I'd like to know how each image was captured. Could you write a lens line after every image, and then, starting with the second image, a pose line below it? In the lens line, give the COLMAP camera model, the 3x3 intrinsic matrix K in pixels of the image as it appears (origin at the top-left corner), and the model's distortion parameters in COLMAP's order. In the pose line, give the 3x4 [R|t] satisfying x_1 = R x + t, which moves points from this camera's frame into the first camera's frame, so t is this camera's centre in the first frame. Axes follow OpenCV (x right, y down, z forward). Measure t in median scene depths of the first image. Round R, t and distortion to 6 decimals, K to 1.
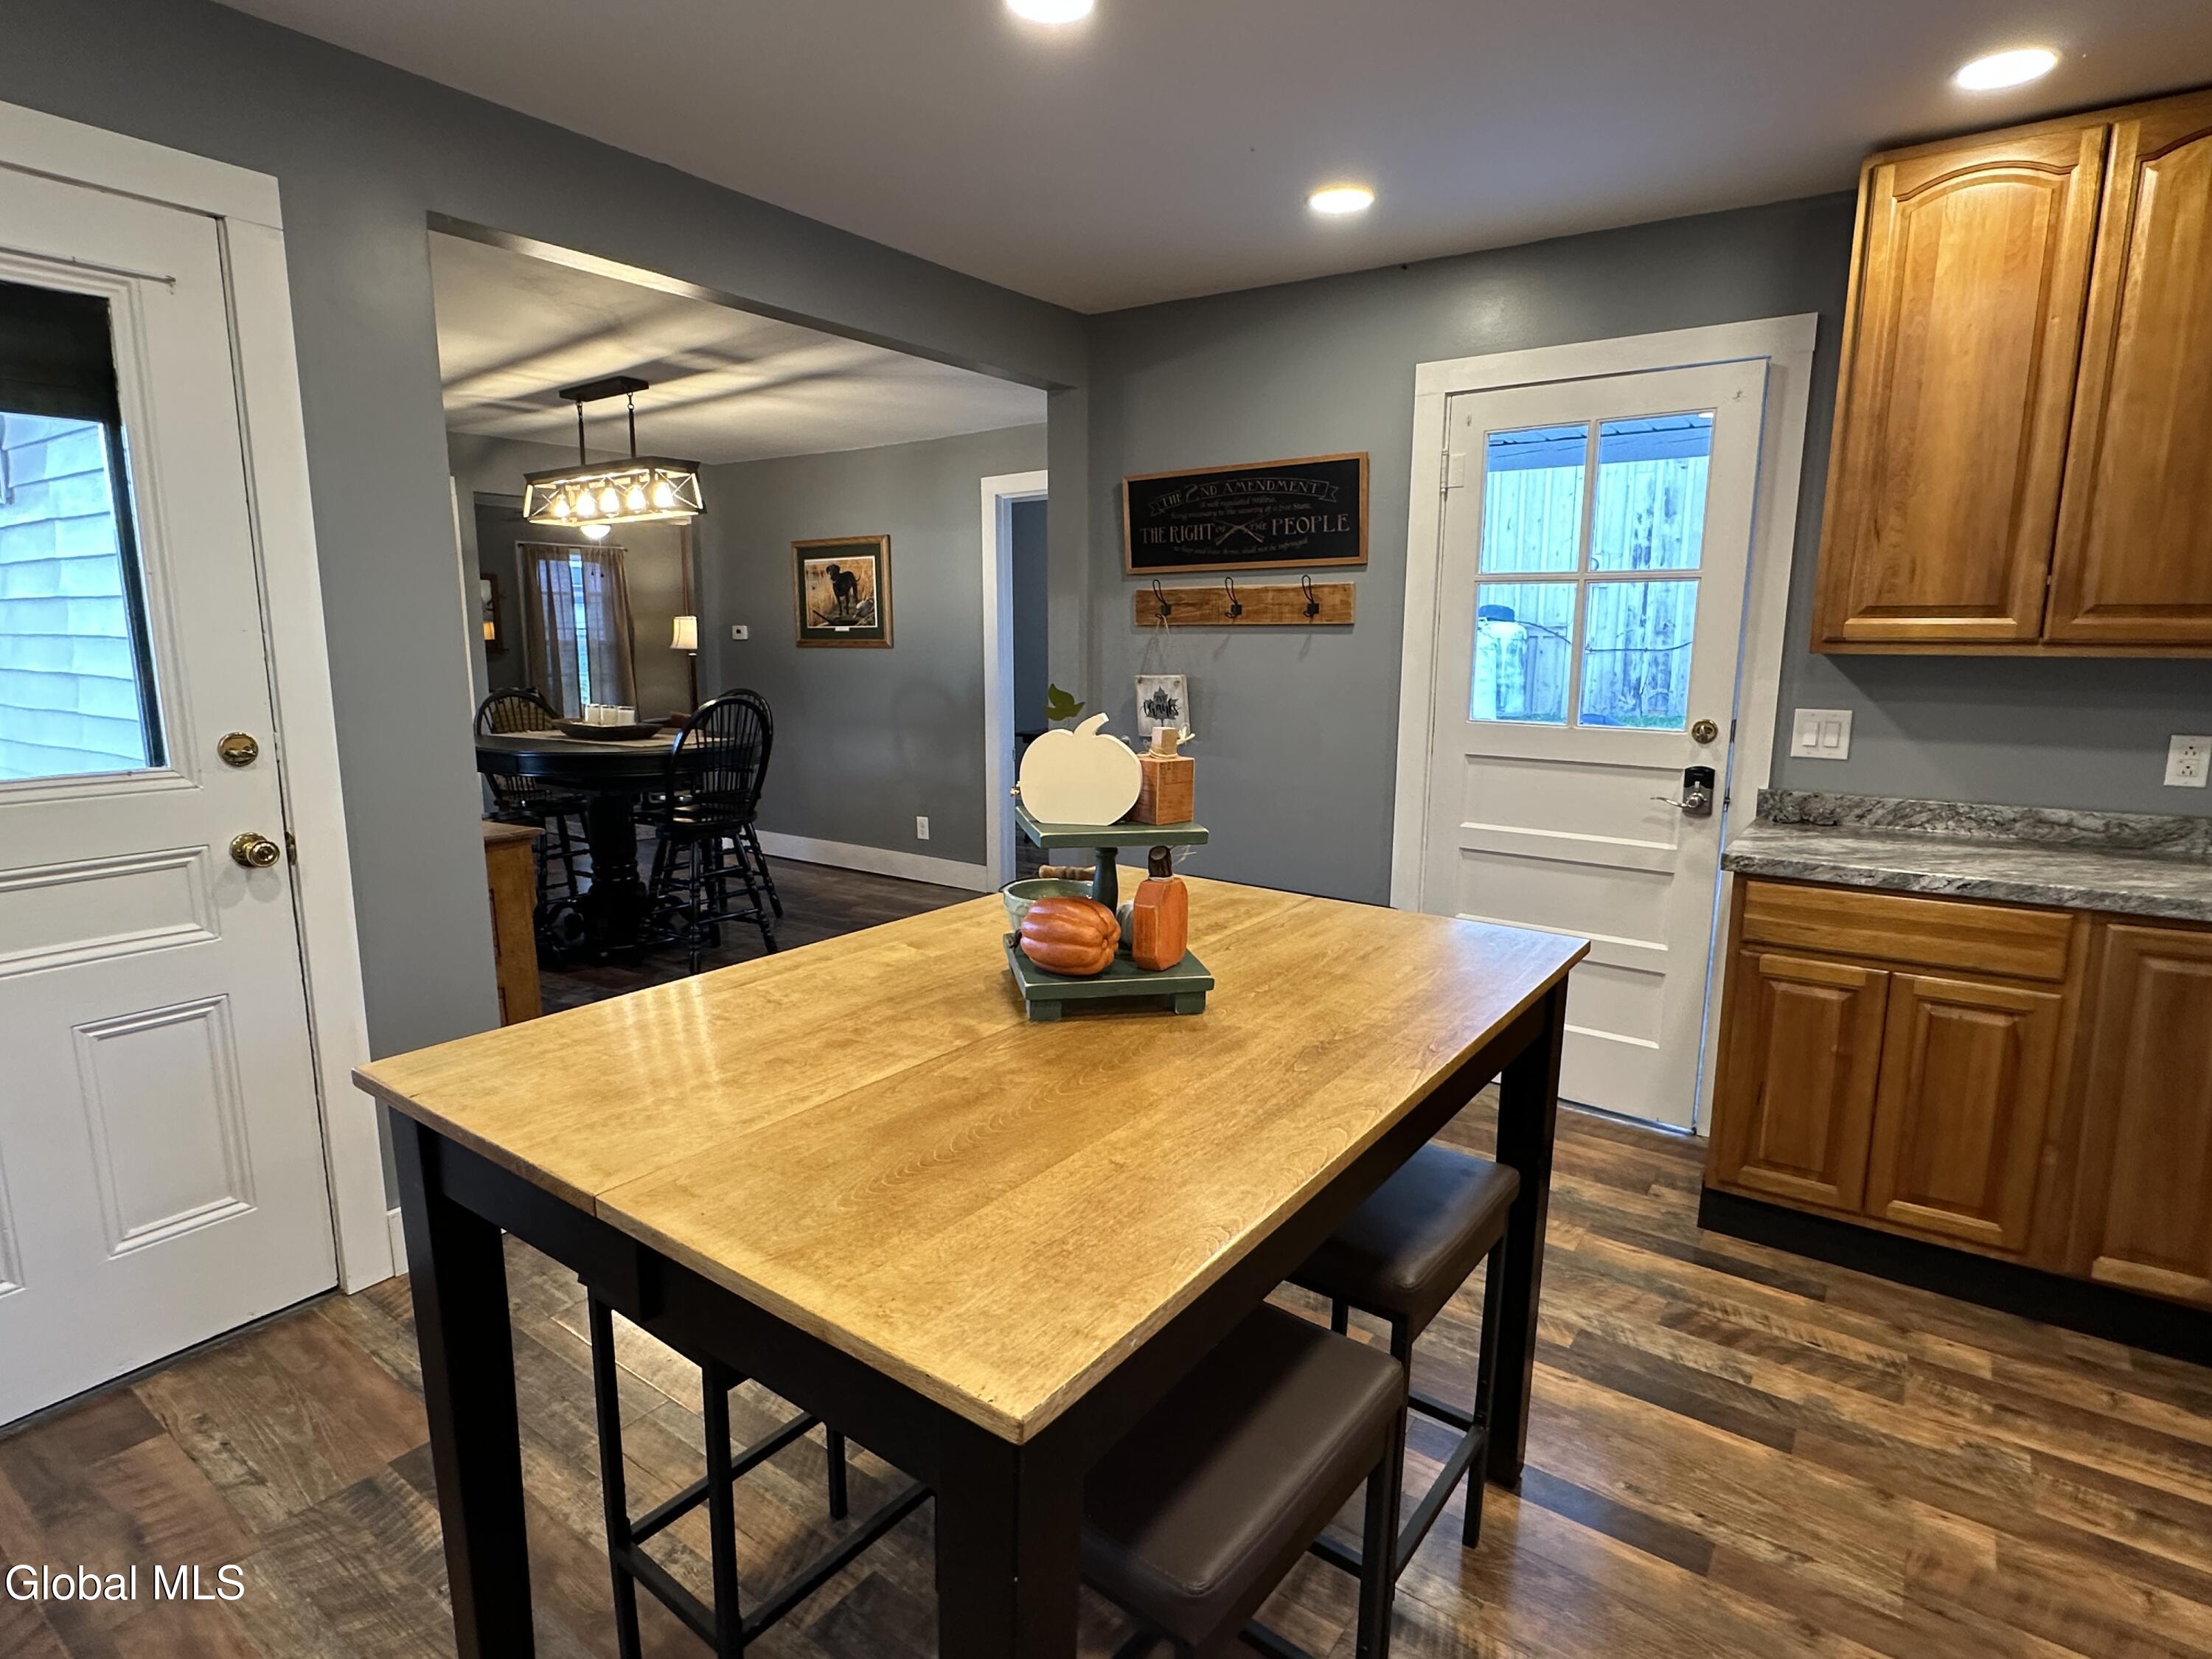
lens RADIAL K [[1170.8, 0, 1110.1], [0, 1170.8, 830.8], [0, 0, 1]] dist [0.002252, 0.000588]
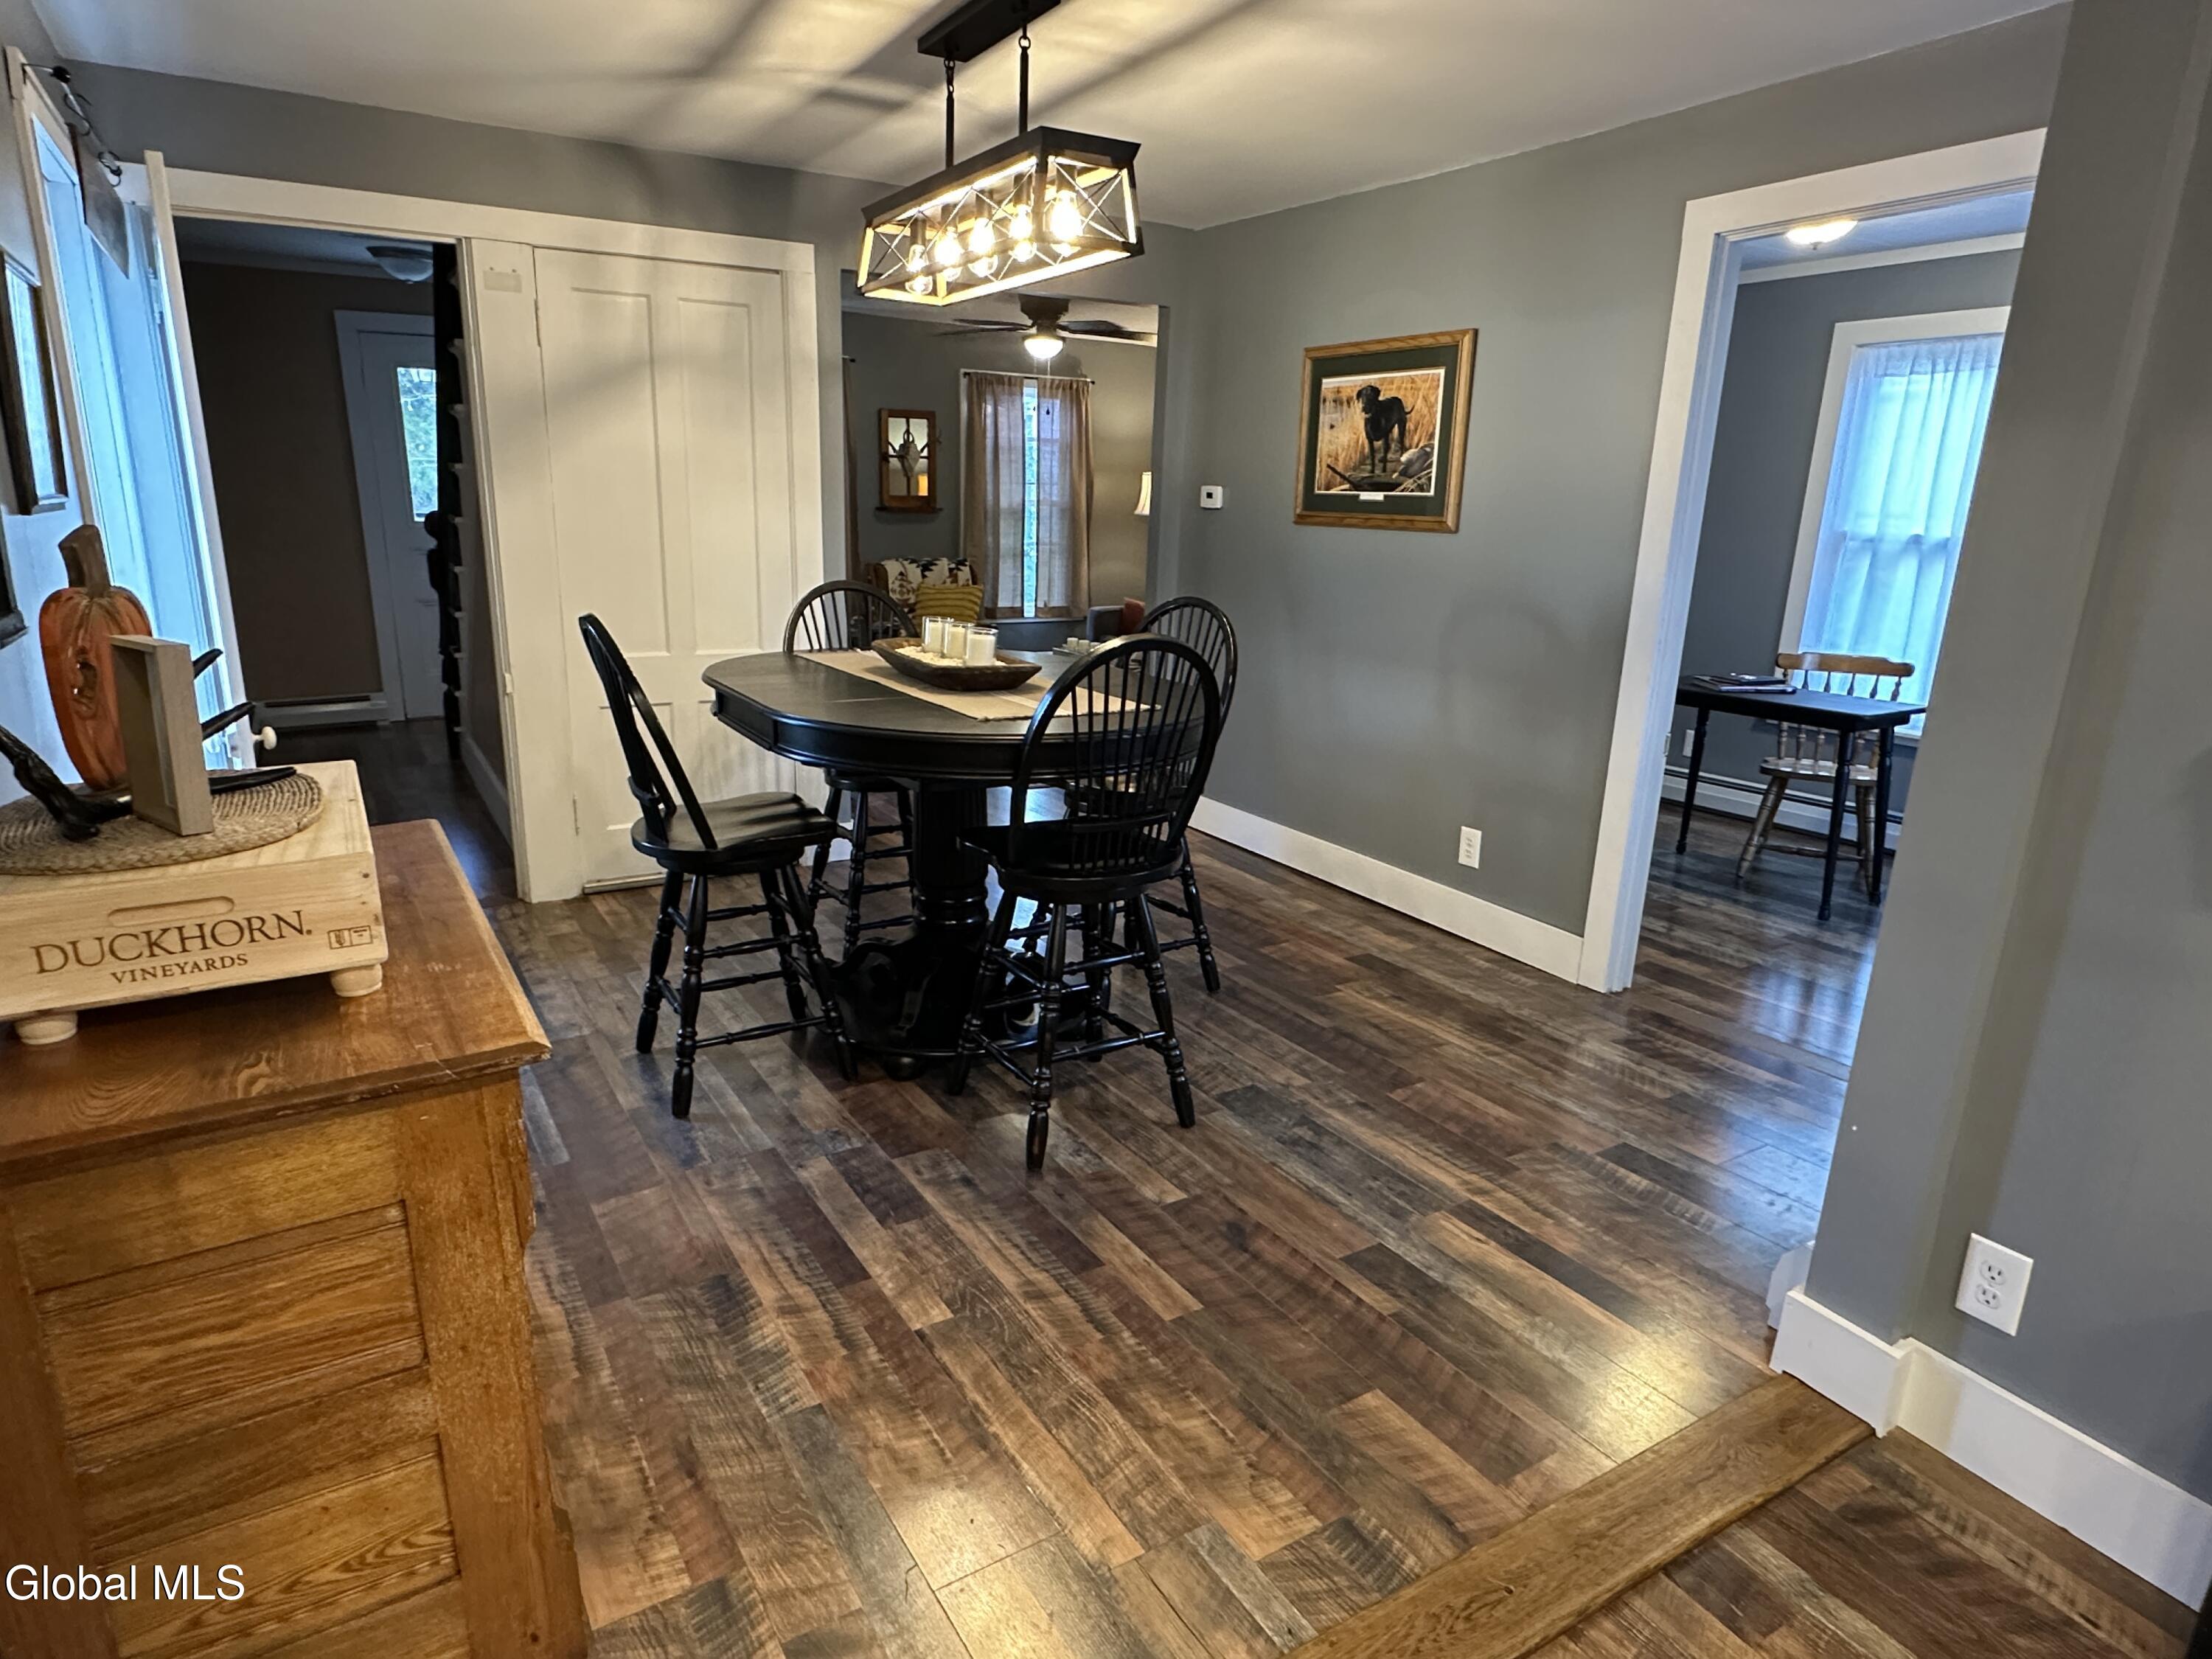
lens RADIAL K [[1258.4, 0, 1101.9], [0, 1258.4, 835.7], [0, 0, 1]] dist [-0.003466, -0.000102]
pose [[0.919429, 0.130422, -0.370999, -0.094614], [-0.094781, 0.989085, 0.112817, -0.060297], [0.381663, -0.068563, 0.921755, 0.342992]]
